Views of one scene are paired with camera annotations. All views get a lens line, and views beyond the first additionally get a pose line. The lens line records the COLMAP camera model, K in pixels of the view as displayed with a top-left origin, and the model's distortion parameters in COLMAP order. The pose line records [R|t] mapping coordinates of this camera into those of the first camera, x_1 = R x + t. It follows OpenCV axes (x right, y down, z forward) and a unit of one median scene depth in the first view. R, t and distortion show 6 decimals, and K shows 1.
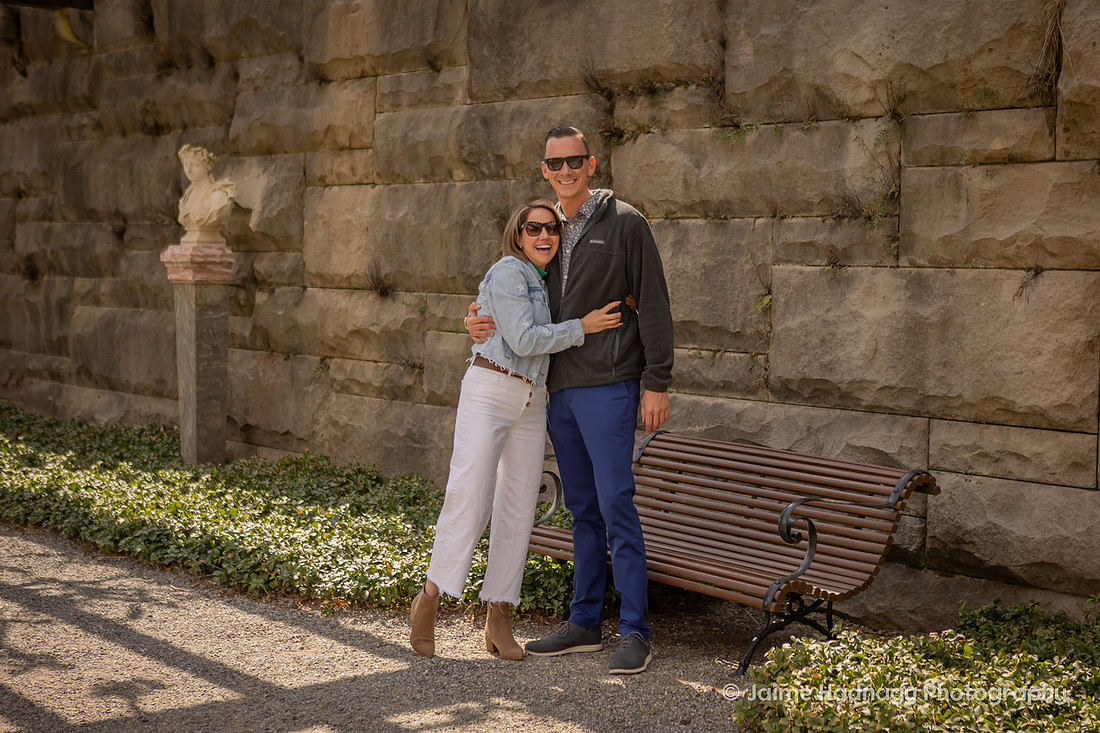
lens RADIAL K [[1840.3, 0, 652.1], [0, 1840.3, 361.4], [0, 0, 1]] dist [0.001628, 0.079268]
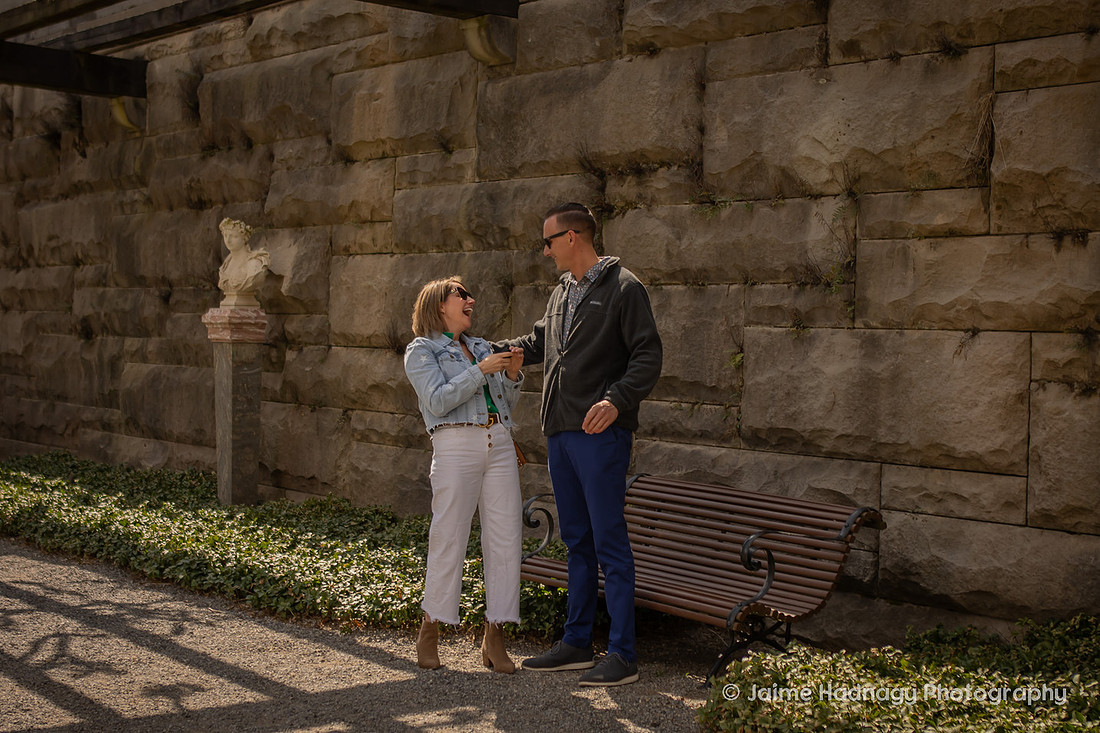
lens RADIAL K [[1749.9, 0, 606.9], [0, 1749.9, 356.0], [0, 0, 1]] dist [-0.072922, 0.128509]
pose [[0.999525, 0.003624, -0.030601, 0.011520], [-0.004759, 0.999300, -0.037111, 0.004352], [0.030445, 0.037239, 0.998843, -0.051099]]
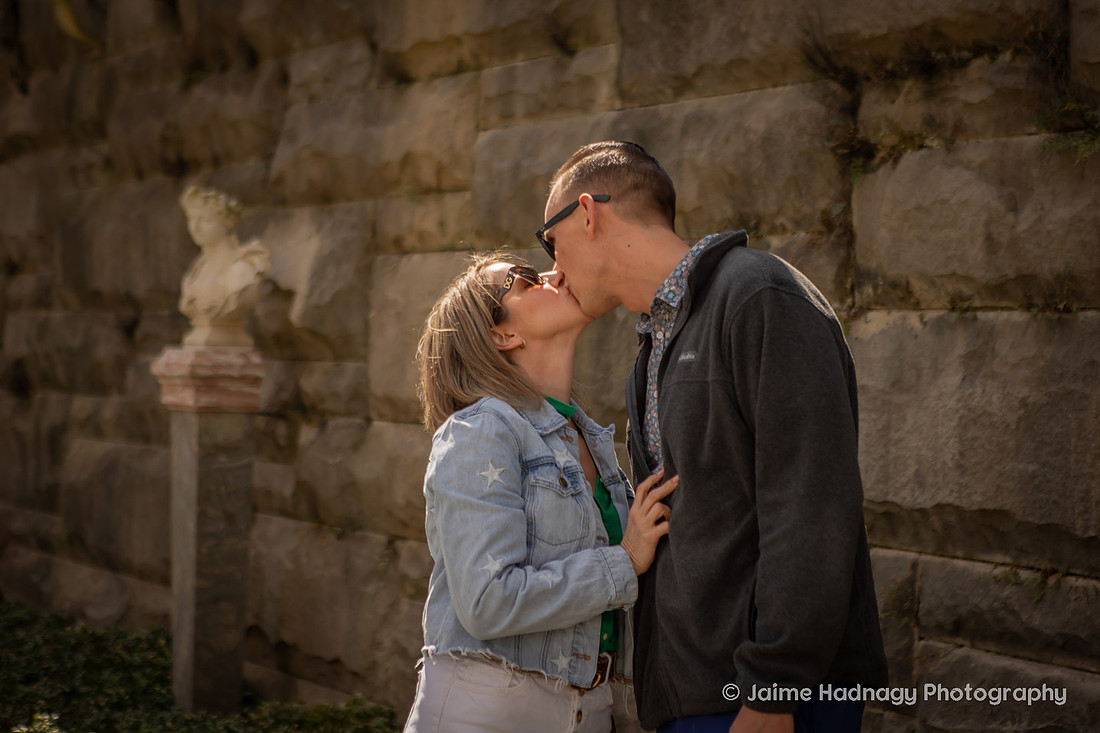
lens RADIAL K [[2323.7, 0, 620.6], [0, 2323.7, 319.4], [0, 0, 1]] dist [0.181472, 0.335502]
pose [[0.986807, 0.007654, -0.161721, 0.018555], [-0.019598, 0.997184, -0.072391, -0.021382], [0.160712, 0.074605, 0.984178, 0.283858]]
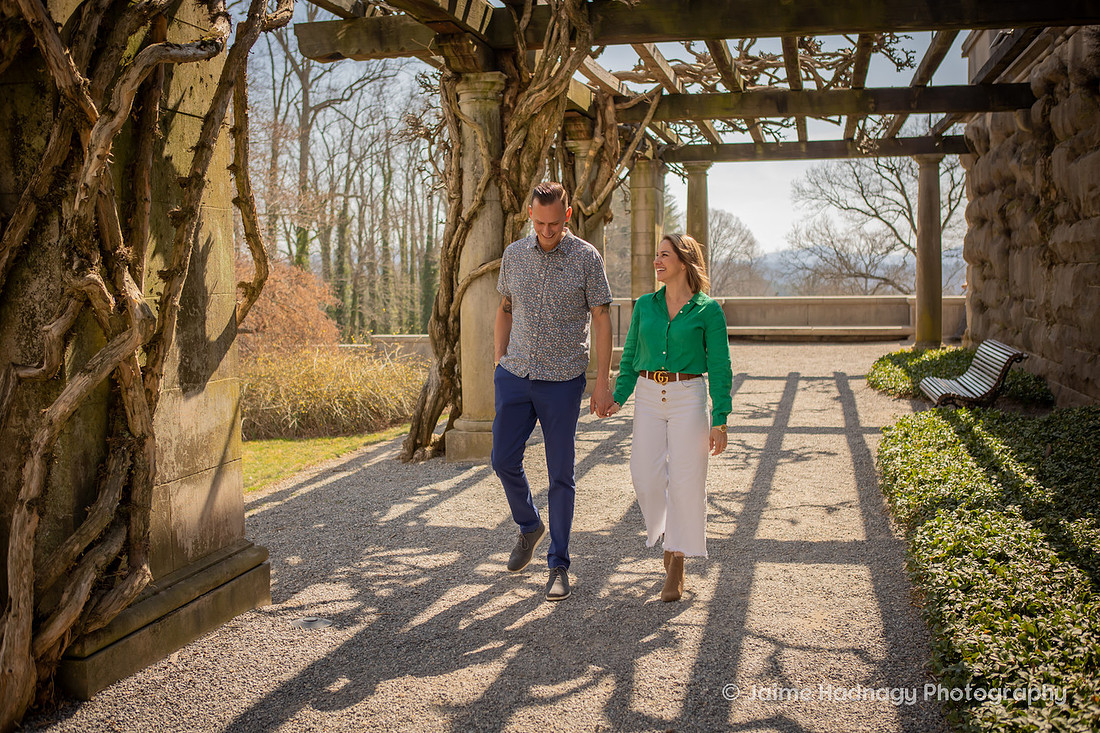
lens RADIAL K [[1151.0, 0, 550.0], [0, 1151.0, 366.5], [0, 0, 1]] dist [-0.073965, 0.131154]
pose [[0.603838, 0.021858, -0.796807, -0.020646], [0.000683, 0.999609, 0.027939, -0.028495], [0.797107, -0.017415, 0.603587, 0.501143]]
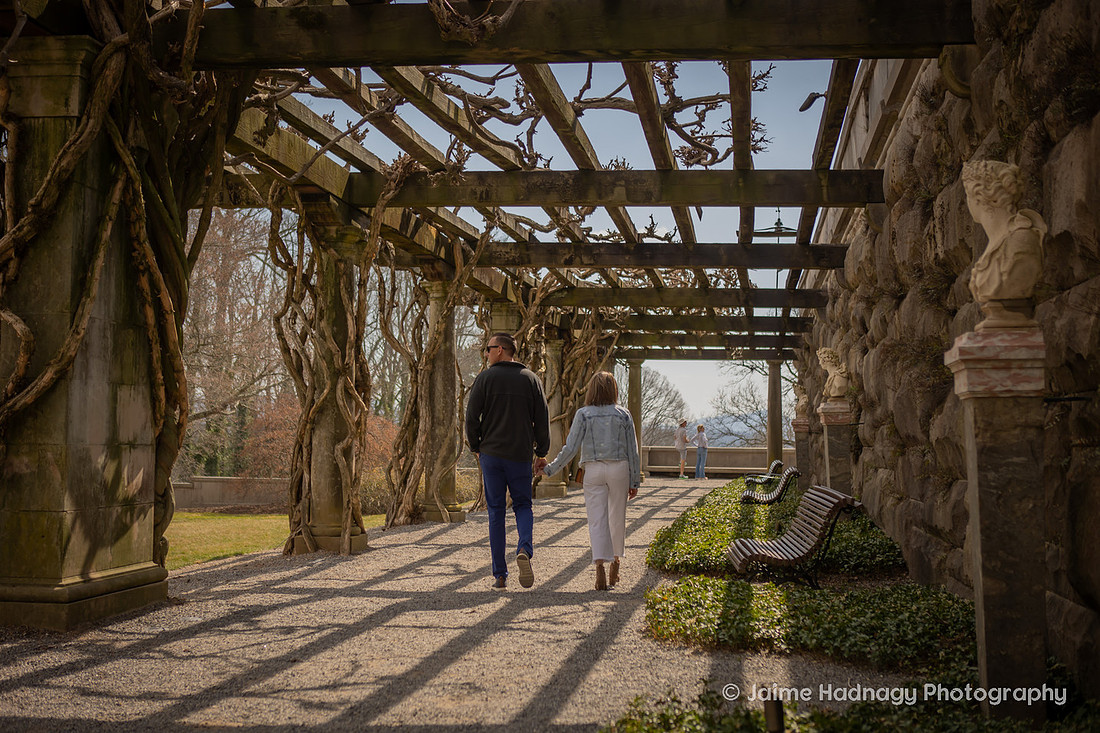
lens RADIAL K [[1388.0, 0, 550.0], [0, 1388.0, 366.5], [0, 0, 1]] dist [-0.020678, 0.022019]
pose [[0.666072, -0.061751, -0.743327, 1.231657], [-0.023892, 0.994289, -0.104008, 0.099332], [0.745504, 0.087037, 0.660793, -0.794176]]
